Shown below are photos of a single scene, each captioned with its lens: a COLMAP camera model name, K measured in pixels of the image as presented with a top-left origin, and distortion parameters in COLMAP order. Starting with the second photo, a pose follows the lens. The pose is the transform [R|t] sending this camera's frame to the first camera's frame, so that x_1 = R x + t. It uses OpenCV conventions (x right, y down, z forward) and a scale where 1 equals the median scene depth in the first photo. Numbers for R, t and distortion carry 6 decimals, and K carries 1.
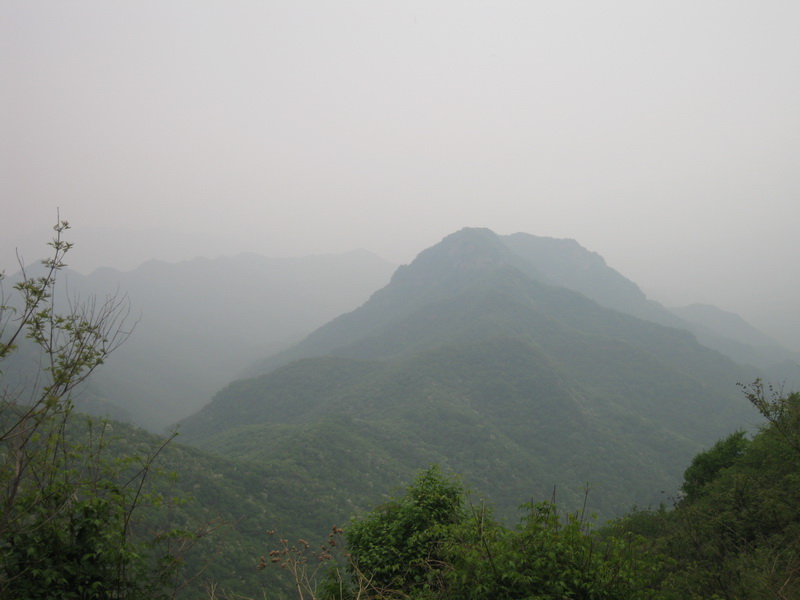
lens RADIAL K [[1027.2, 0, 400.2], [0, 1027.2, 299.9], [0, 0, 1]] dist [-0.131040, 0.000000]
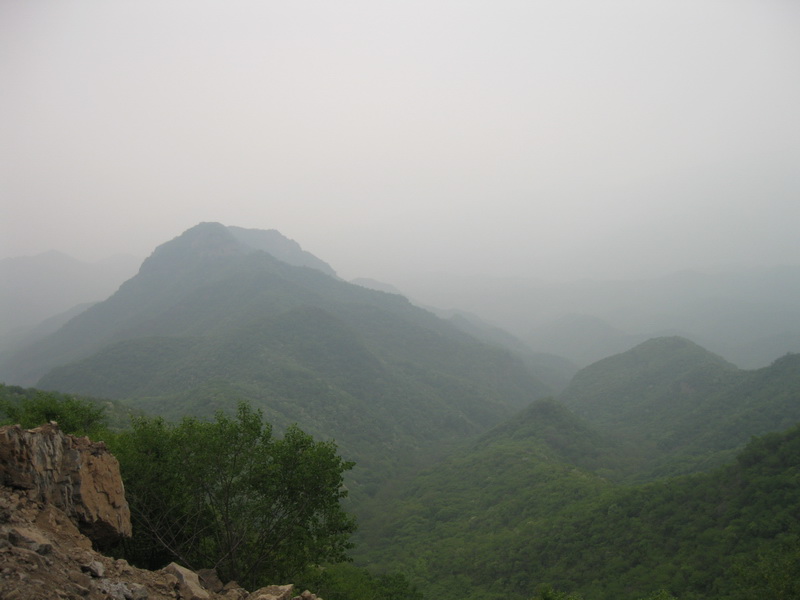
lens RADIAL K [[840.2, 0, 407.2], [0, 840.2, 302.9], [0, 0, 1]] dist [-0.094264, 0.000000]
pose [[0.917528, -0.072905, 0.390932, -0.100606], [0.064227, 0.997313, 0.035246, 0.002872], [-0.392451, -0.007231, 0.919745, 0.028350]]
